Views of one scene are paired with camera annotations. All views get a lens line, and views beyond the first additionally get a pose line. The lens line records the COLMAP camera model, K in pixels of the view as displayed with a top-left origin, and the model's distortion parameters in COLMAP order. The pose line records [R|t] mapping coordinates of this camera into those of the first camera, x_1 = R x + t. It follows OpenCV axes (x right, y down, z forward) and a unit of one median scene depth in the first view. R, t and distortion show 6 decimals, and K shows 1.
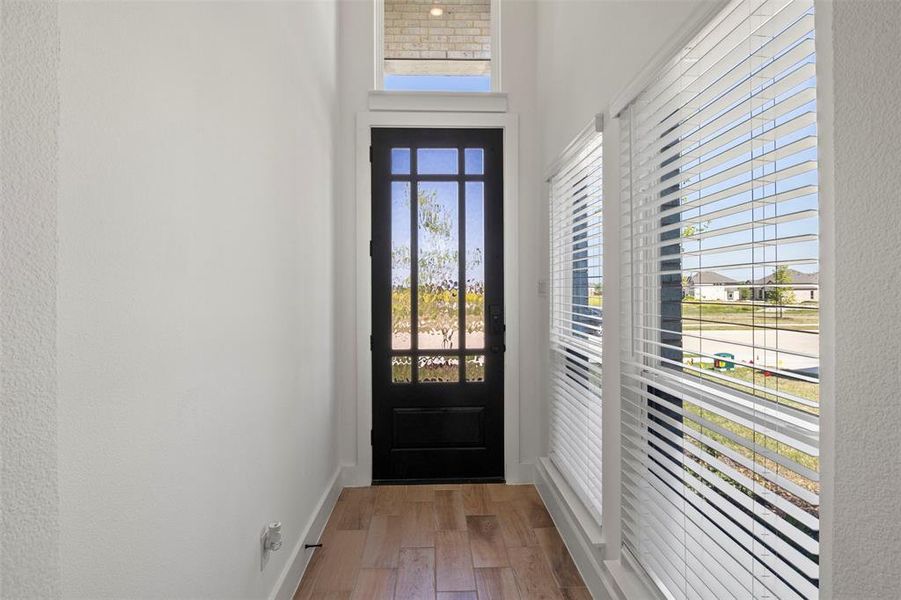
lens RADIAL K [[459.8, 0, 452.2], [0, 459.8, 286.3], [0, 0, 1]] dist [-0.006356, -0.001536]
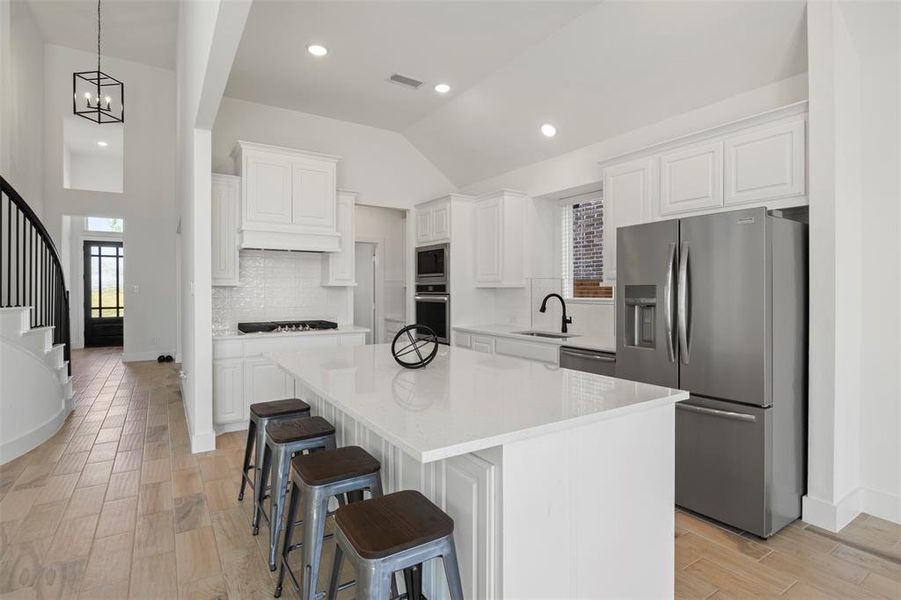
lens RADIAL K [[449.2, 0, 449.4], [0, 449.2, 295.5], [0, 0, 1]] dist [-0.001876, -0.000394]
pose [[0.850579, -0.002023, 0.525843, 0.364587], [-0.005353, 0.999907, 0.012505, -0.002594], [-0.525819, -0.013451, 0.850490, -3.123876]]
